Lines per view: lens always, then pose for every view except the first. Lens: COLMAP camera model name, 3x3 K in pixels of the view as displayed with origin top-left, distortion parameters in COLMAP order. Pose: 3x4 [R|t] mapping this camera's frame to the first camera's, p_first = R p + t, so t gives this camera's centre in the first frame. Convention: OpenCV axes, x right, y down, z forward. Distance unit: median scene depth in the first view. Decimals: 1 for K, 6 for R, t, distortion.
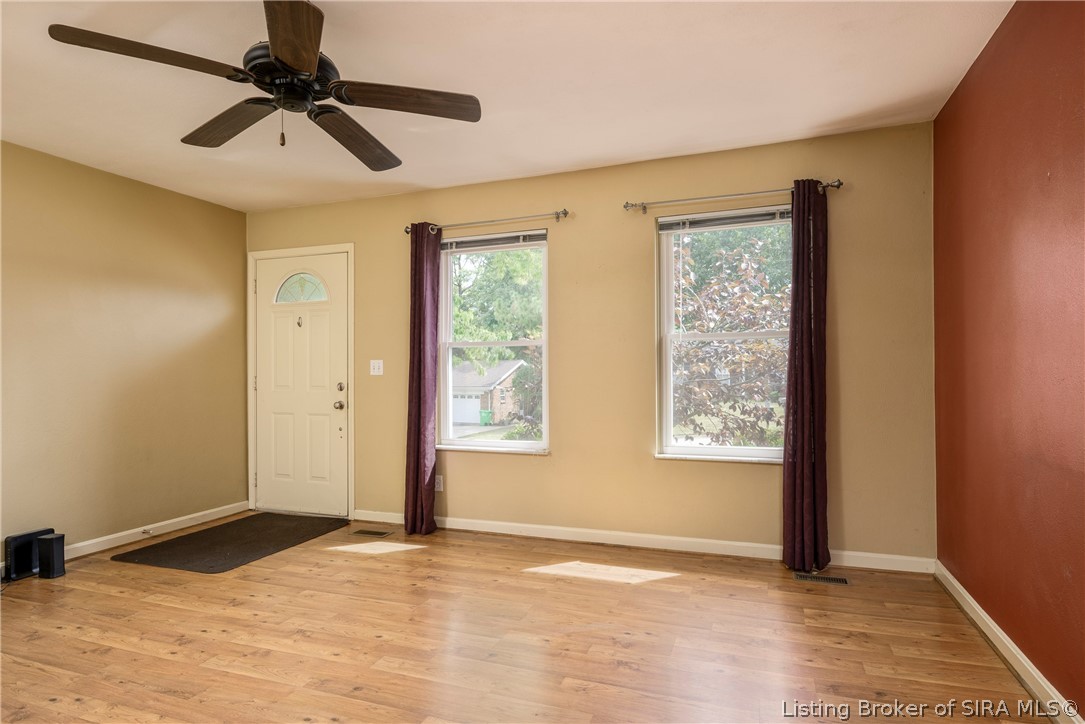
lens RADIAL K [[584.7, 0, 539.7], [0, 584.7, 368.3], [0, 0, 1]] dist [-0.003367, -0.001904]
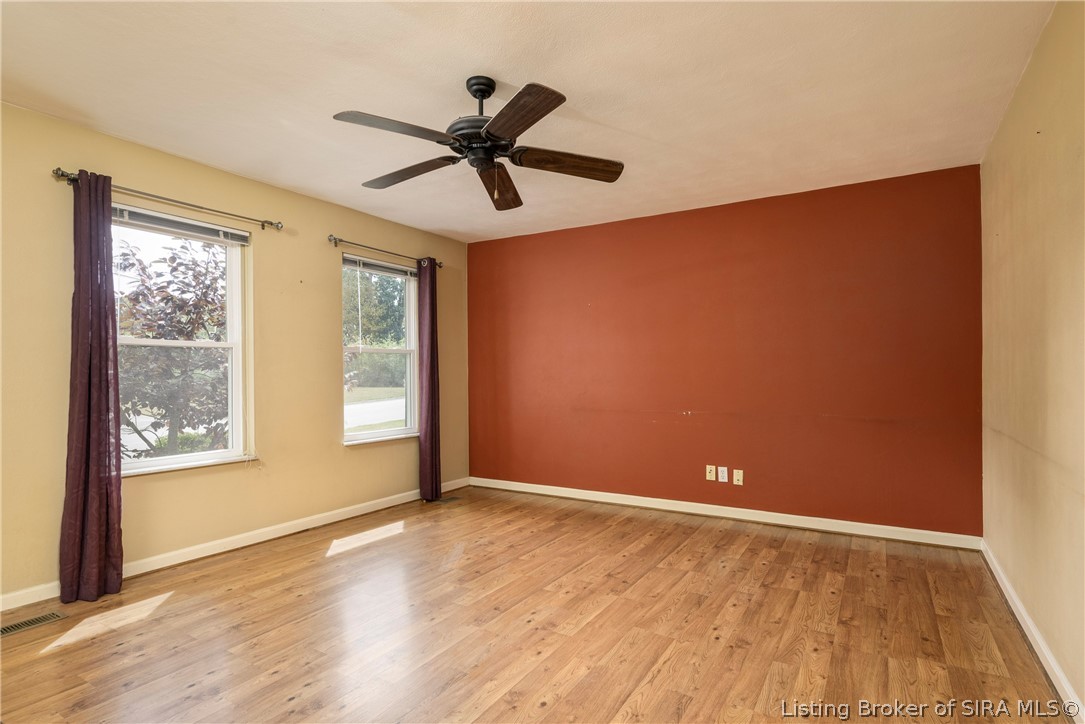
lens RADIAL K [[545.4, 0, 542.1], [0, 545.4, 369.0], [0, 0, 1]] dist [-0.001134, 0.000271]
pose [[0.206728, 0.015971, 0.978268, -0.900439], [-0.006656, 0.999867, -0.014918, 0.004151], [-0.978376, -0.003428, 0.206806, 0.368744]]
